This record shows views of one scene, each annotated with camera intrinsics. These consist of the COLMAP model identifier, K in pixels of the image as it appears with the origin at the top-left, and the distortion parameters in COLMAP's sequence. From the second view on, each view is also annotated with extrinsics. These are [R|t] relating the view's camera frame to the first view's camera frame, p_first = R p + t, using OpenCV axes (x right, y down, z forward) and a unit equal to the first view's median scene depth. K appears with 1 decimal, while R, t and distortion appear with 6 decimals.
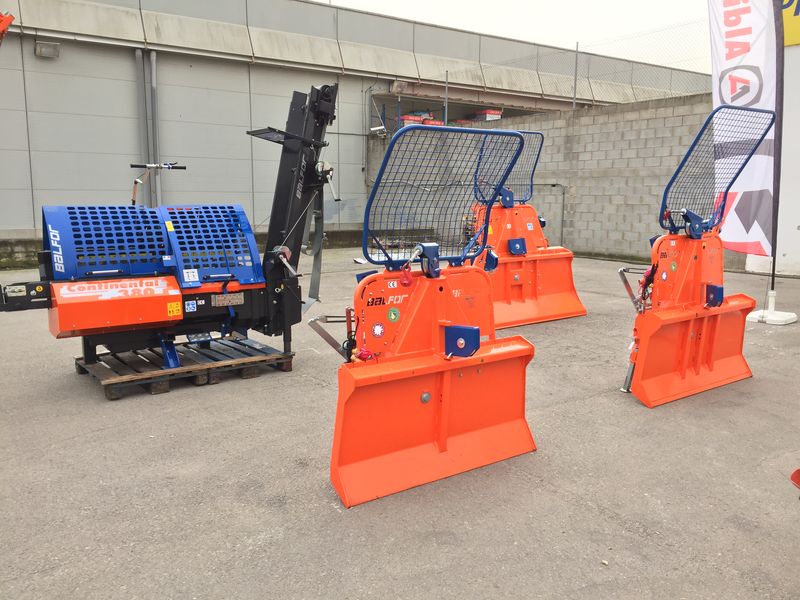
lens RADIAL K [[680.2, 0, 400.0], [0, 680.2, 300.0], [0, 0, 1]] dist [0.082558, -0.105811]
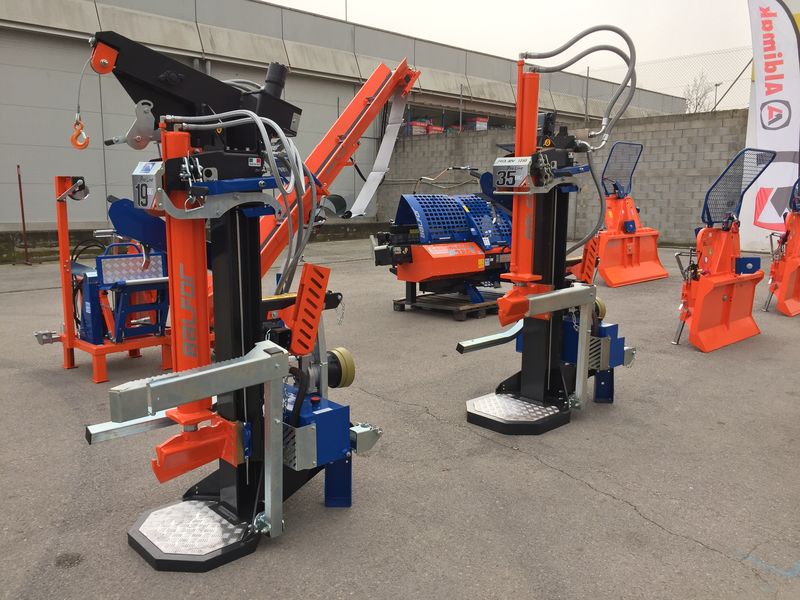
lens RADIAL K [[680.2, 0, 400.0], [0, 680.2, 300.0], [0, 0, 1]] dist [0.082558, -0.105811]
pose [[0.989429, -0.018394, 0.143850, -0.491457], [0.018269, 0.999831, 0.002194, 0.059129], [-0.143866, 0.000457, 0.989597, -0.308399]]
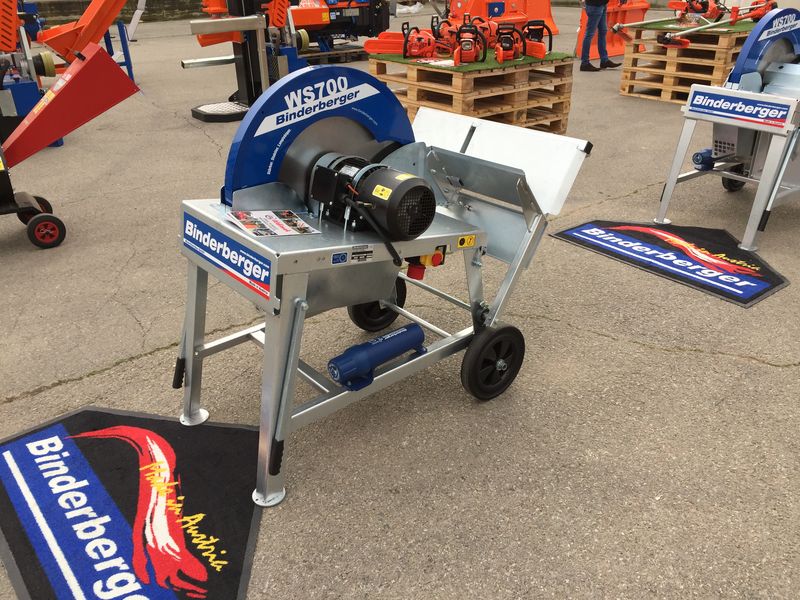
lens RADIAL K [[680.2, 0, 400.0], [0, 680.2, 300.0], [0, 0, 1]] dist [0.082558, -0.105811]
pose [[0.999024, -0.036749, 0.024501, -0.140711], [0.027905, 0.955150, 0.294805, 0.132423], [-0.034236, -0.293833, 0.955243, -0.635131]]
